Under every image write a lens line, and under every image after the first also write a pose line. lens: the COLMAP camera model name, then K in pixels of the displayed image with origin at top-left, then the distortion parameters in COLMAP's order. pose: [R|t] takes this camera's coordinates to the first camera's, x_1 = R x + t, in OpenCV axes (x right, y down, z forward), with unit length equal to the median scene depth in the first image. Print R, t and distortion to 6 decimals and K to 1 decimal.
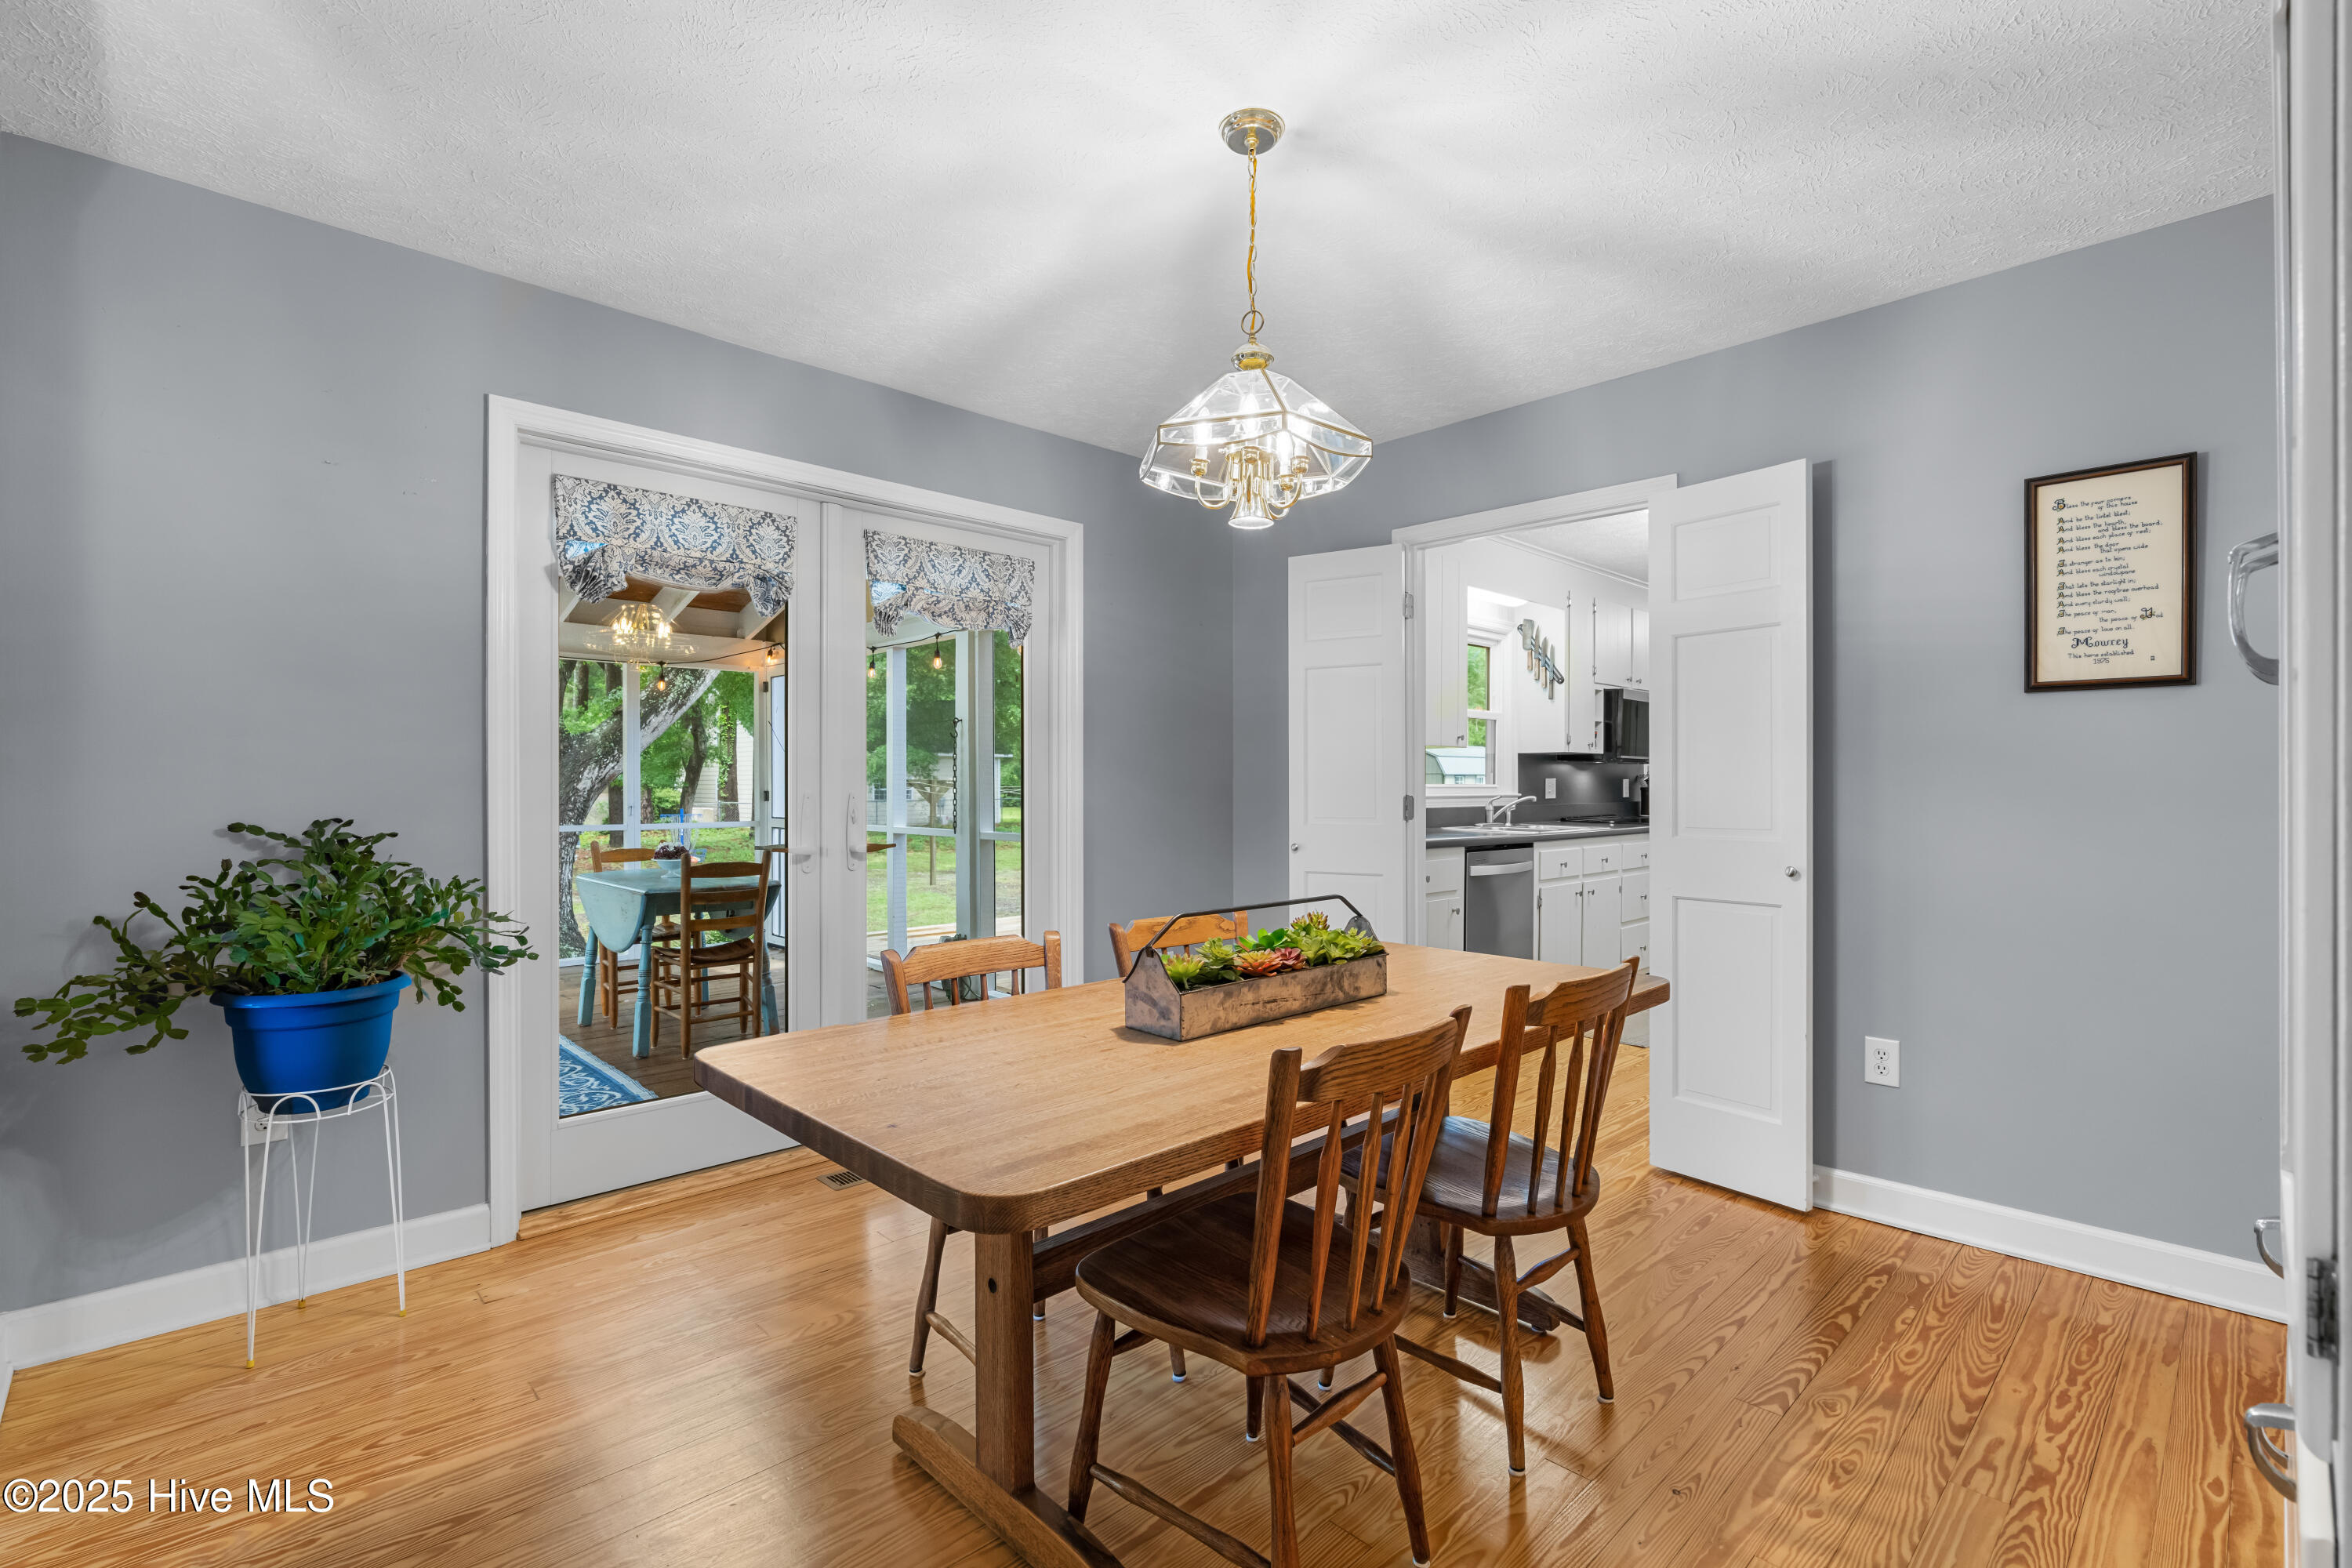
lens RADIAL K [[1060.7, 0, 1183.8], [0, 1060.7, 794.9], [0, 0, 1]] dist [-0.007695, 0.004966]
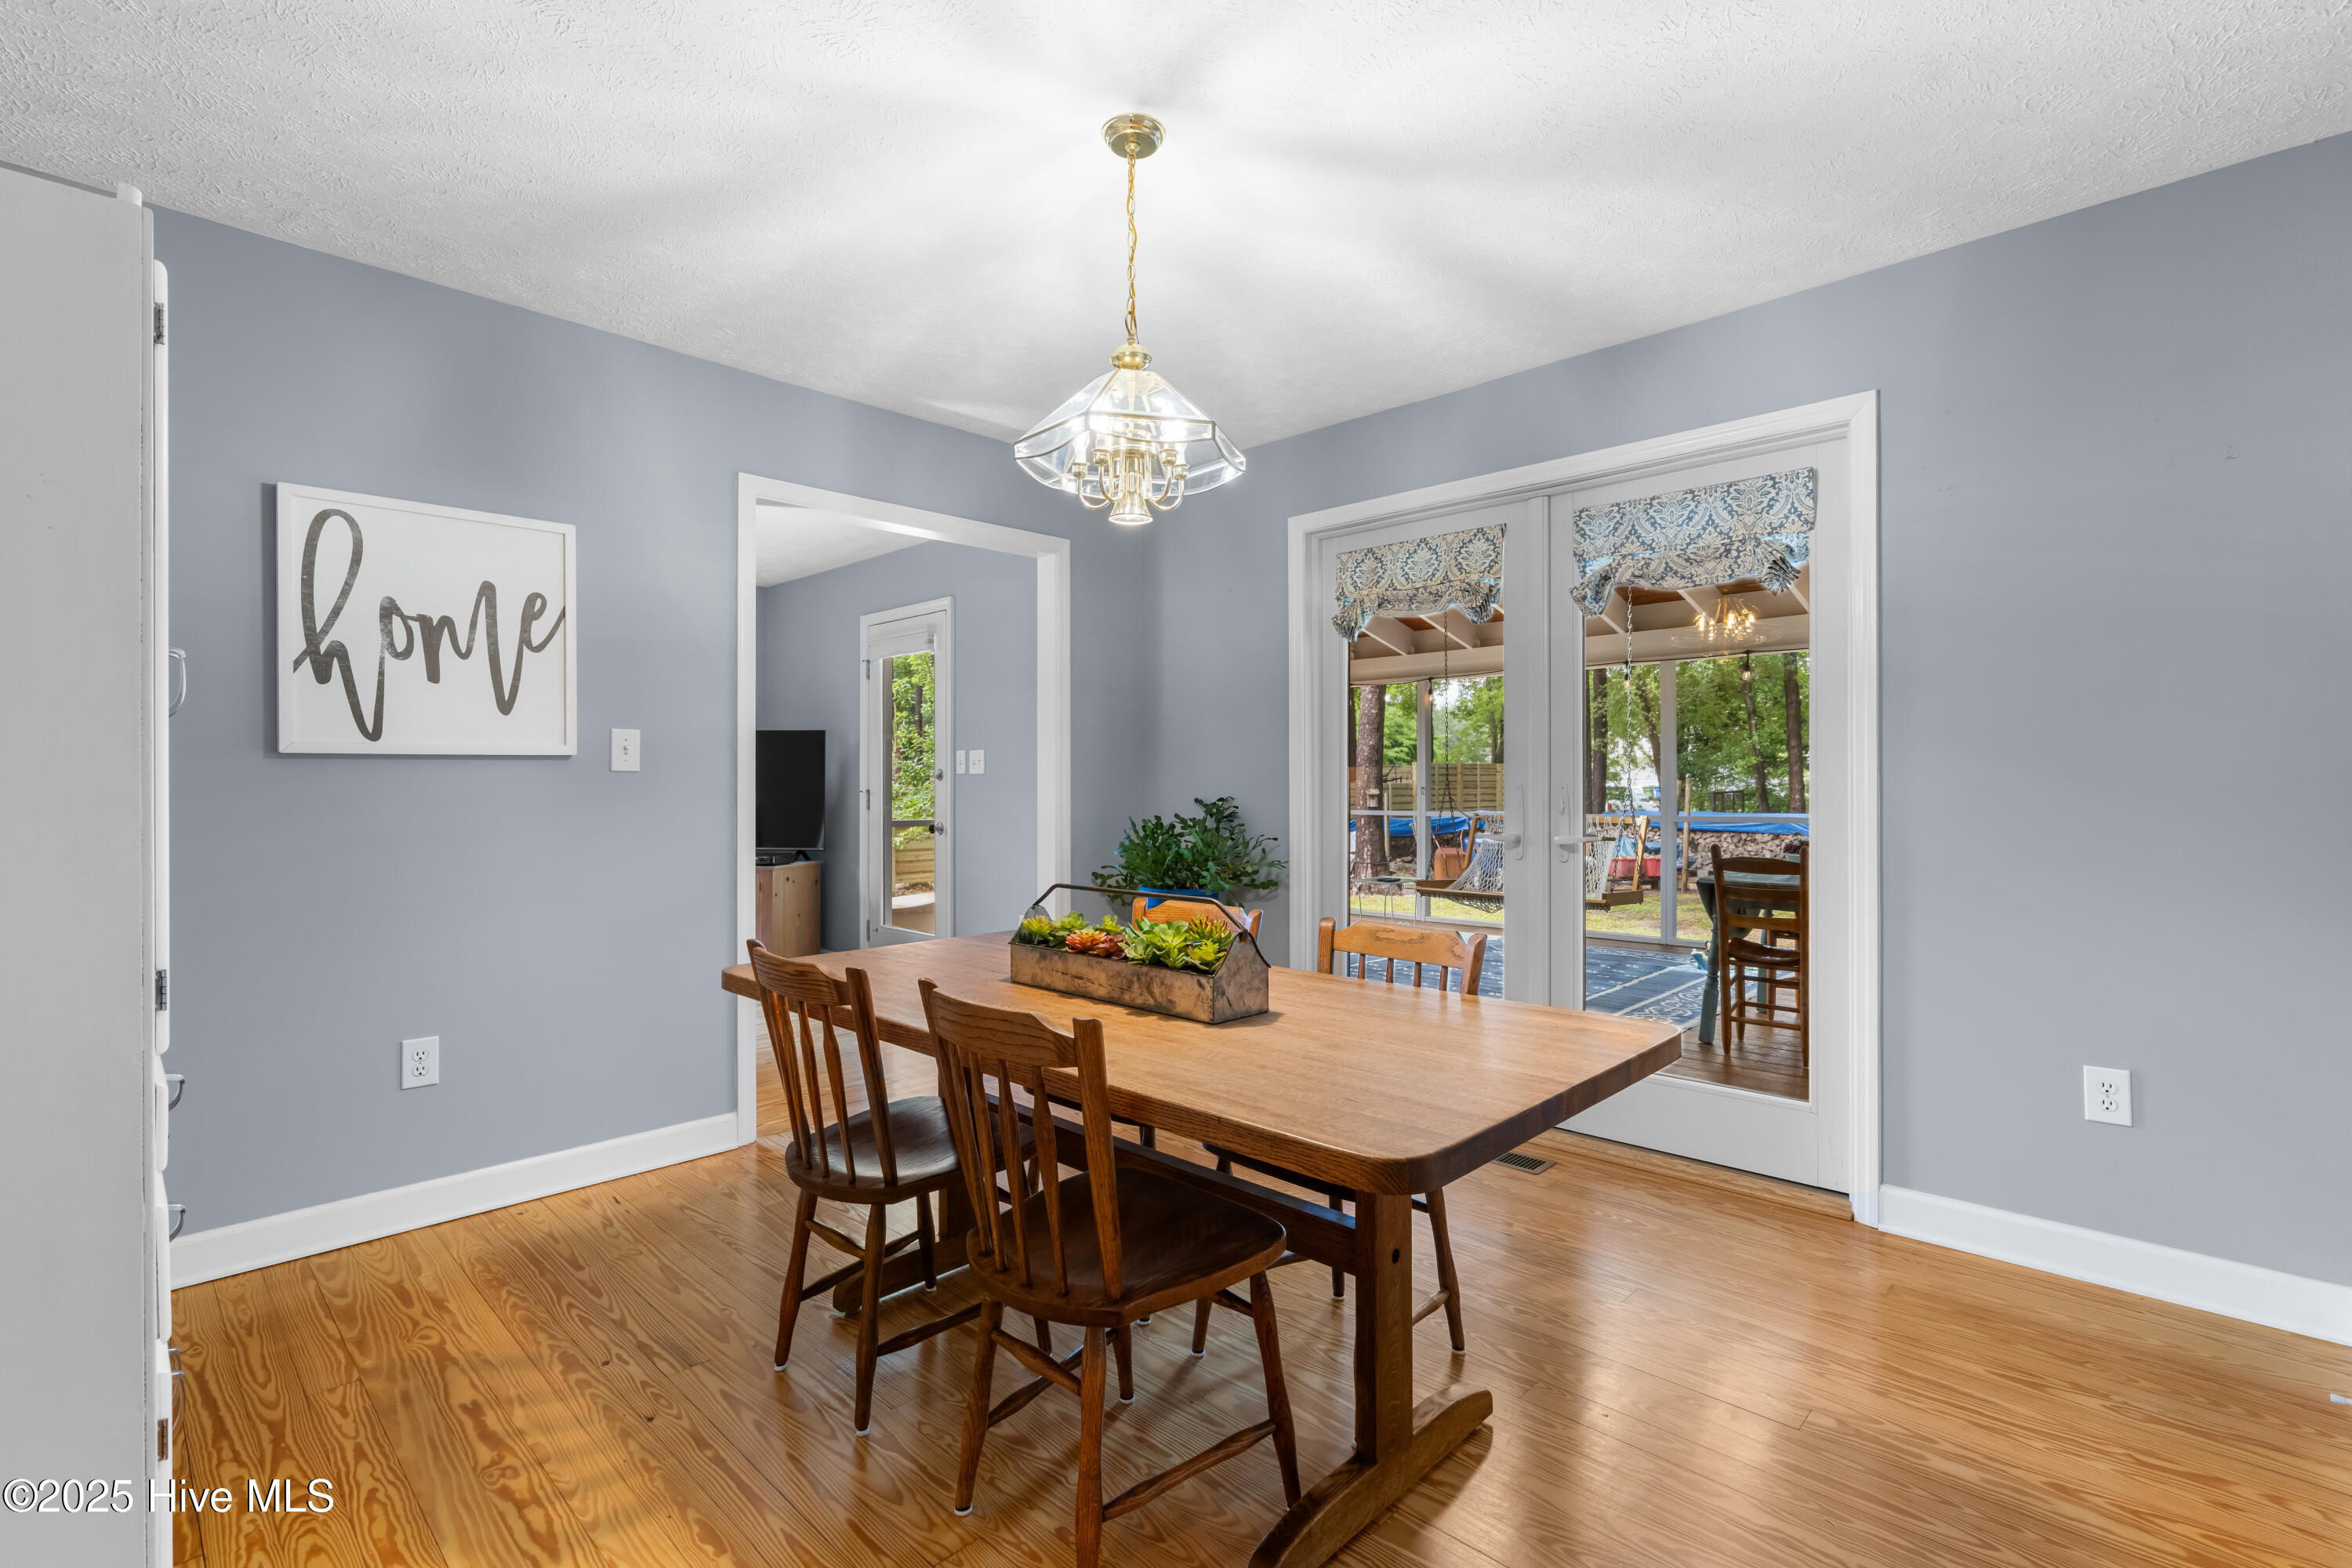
lens RADIAL K [[1060.7, 0, 1189.7], [0, 1060.7, 784.7], [0, 0, 1]] dist [-0.007695, 0.004966]
pose [[0.023512, 0.006645, -0.999701, 0.719750], [-0.008748, 0.999941, 0.006441, -0.003107], [0.999685, 0.008594, 0.023569, 0.684980]]
